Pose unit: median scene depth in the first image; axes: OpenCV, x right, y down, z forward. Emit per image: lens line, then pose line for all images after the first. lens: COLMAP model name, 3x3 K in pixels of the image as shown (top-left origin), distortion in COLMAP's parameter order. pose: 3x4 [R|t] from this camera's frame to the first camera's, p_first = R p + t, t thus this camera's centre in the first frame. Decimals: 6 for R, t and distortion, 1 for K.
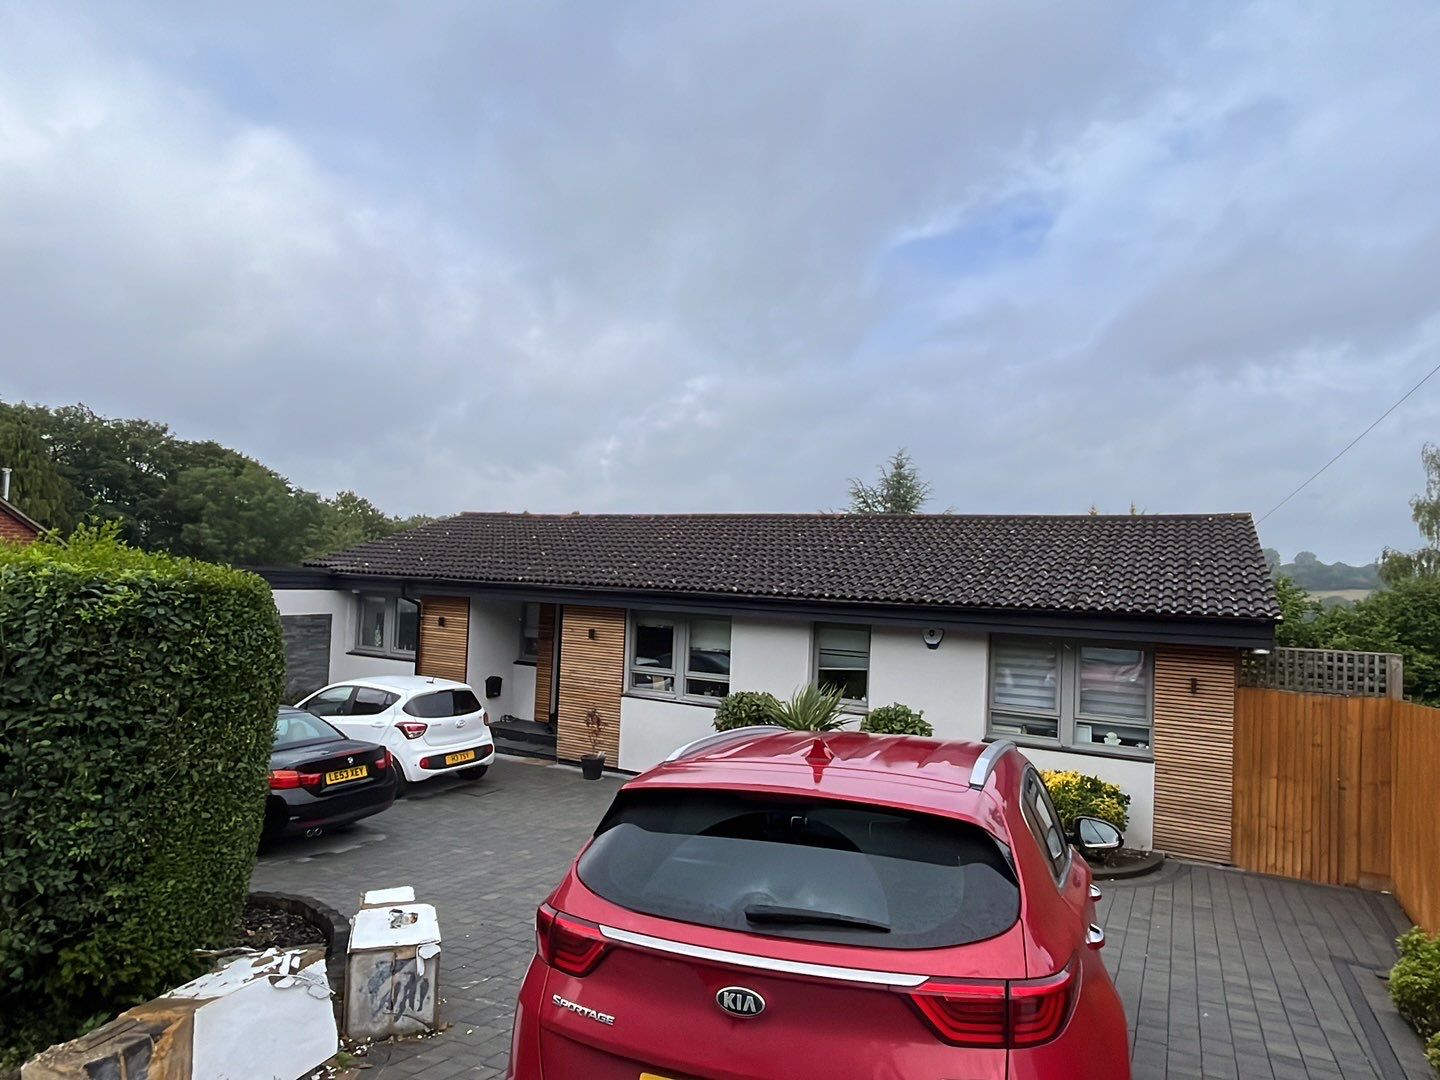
lens RADIAL K [[867.8, 0, 728.7], [0, 867.8, 542.2], [0, 0, 1]] dist [-0.007510, 0.000341]
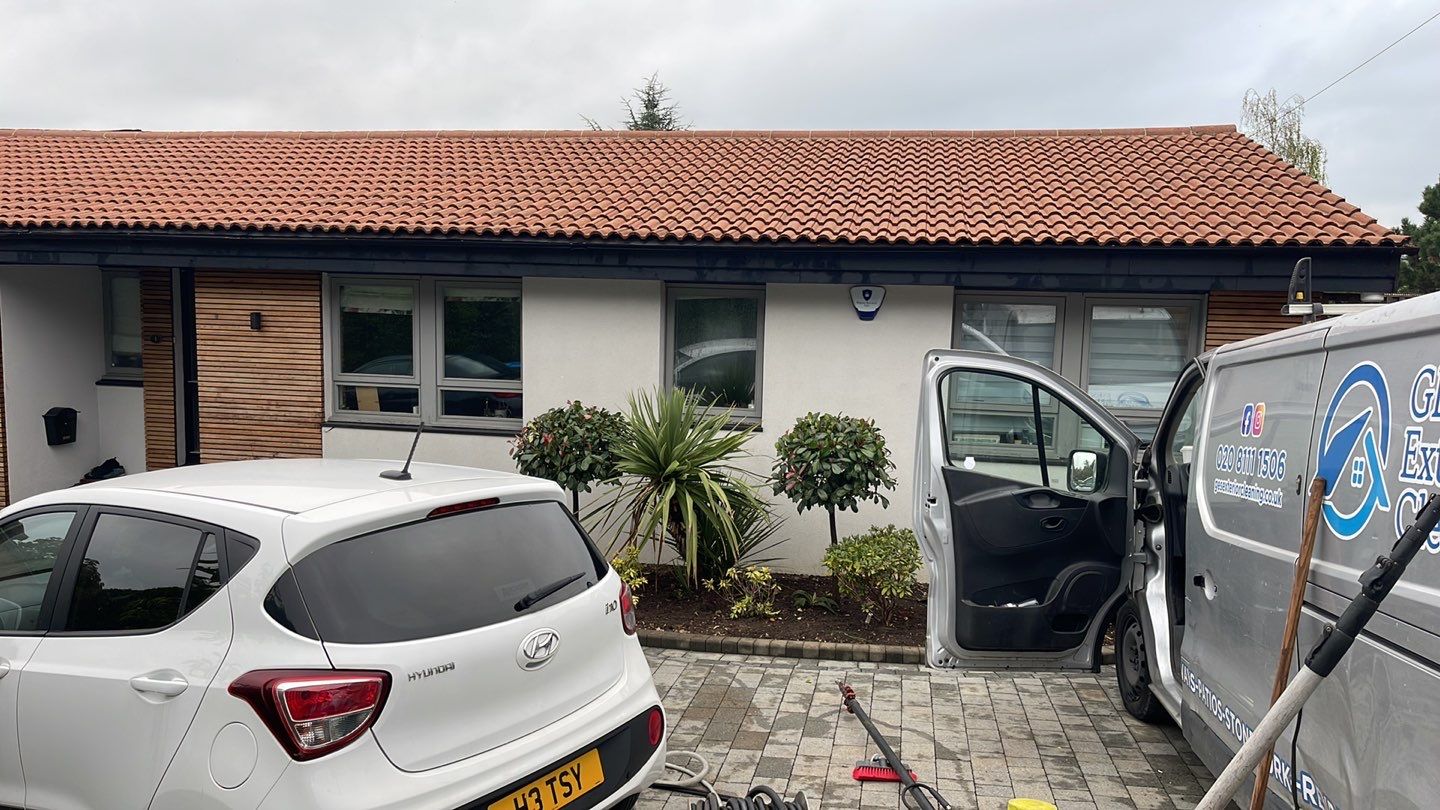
lens RADIAL K [[1073.2, 0, 725.6], [0, 1073.2, 401.8], [0, 0, 1]] dist [0.060792, -0.076086]
pose [[0.952966, -0.052462, 0.298503, -0.070977], [0.005007, 0.987495, 0.157568, 0.042682], [-0.303036, -0.148662, 0.941312, 0.211270]]
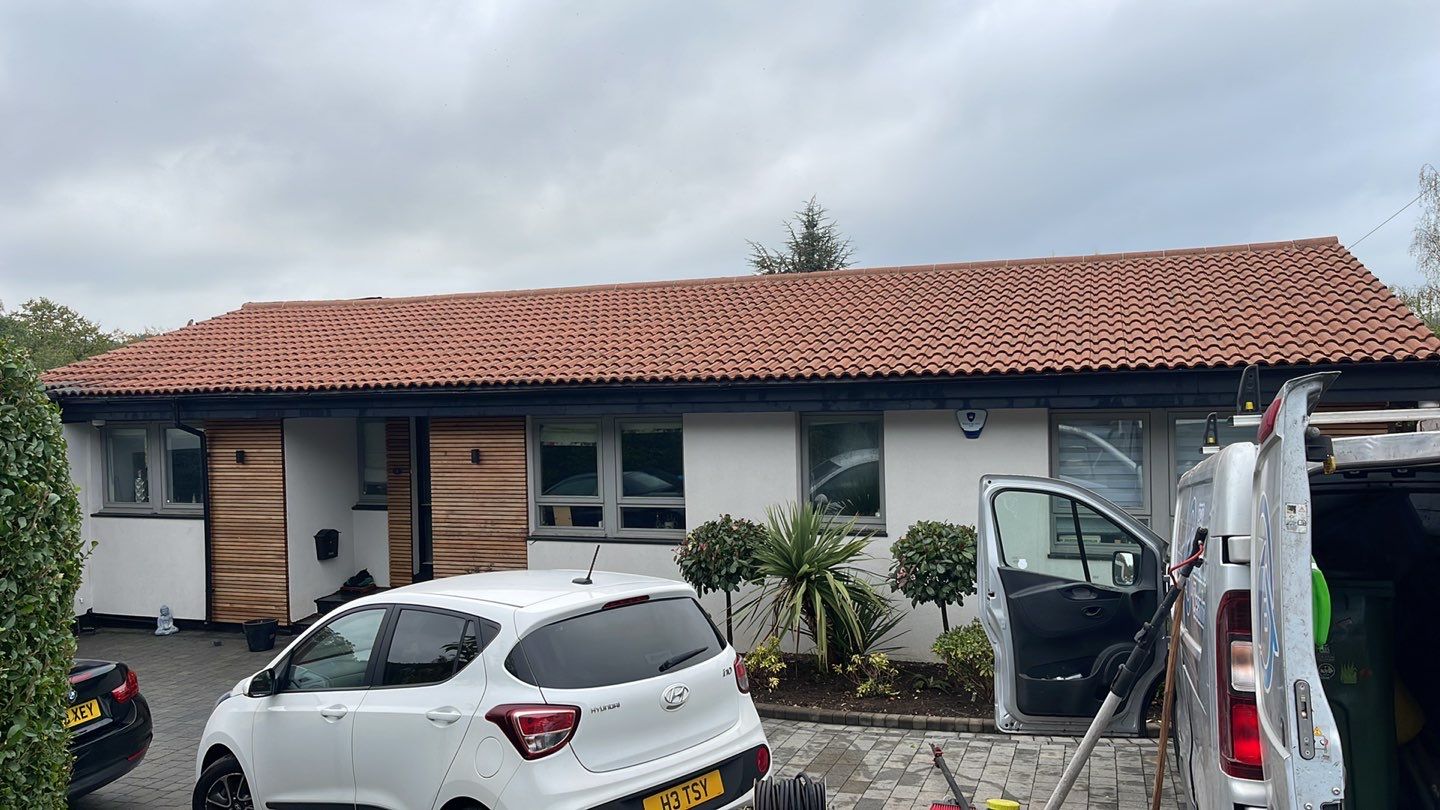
lens RADIAL K [[1073.2, 0, 726.7], [0, 1073.2, 405.4], [0, 0, 1]] dist [0.060792, -0.076086]
pose [[0.987518, -0.068367, 0.141897, -0.069531], [0.059526, 0.996066, 0.065650, 0.017495], [-0.145827, -0.056384, 0.987702, 0.100354]]
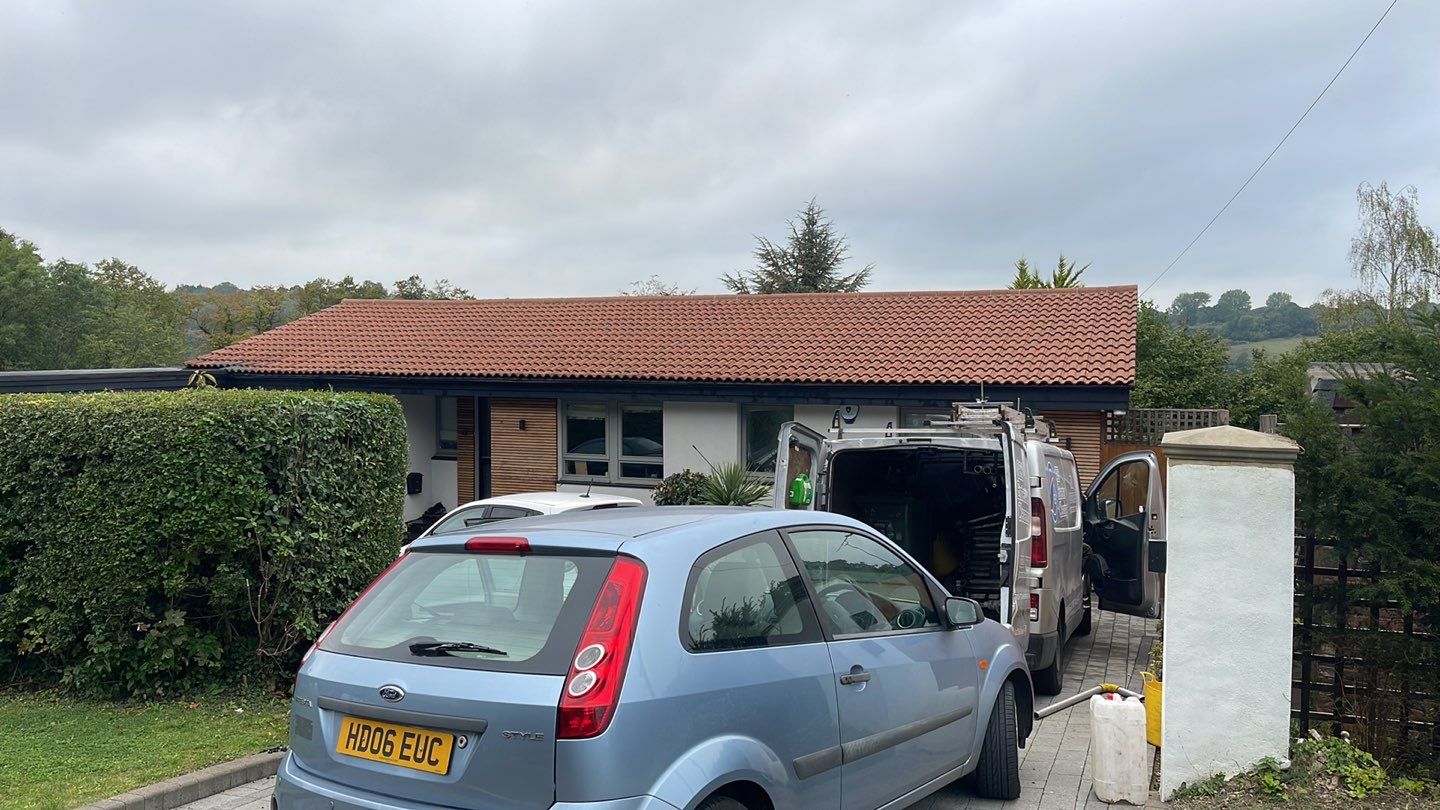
lens RADIAL K [[1073.2, 0, 739.5], [0, 1073.2, 406.5], [0, 0, 1]] dist [0.060792, -0.076086]
pose [[0.991235, -0.045052, 0.124194, -0.054333], [0.032785, 0.994536, 0.099111, -0.028703], [-0.127981, -0.094171, 0.987296, -0.244876]]
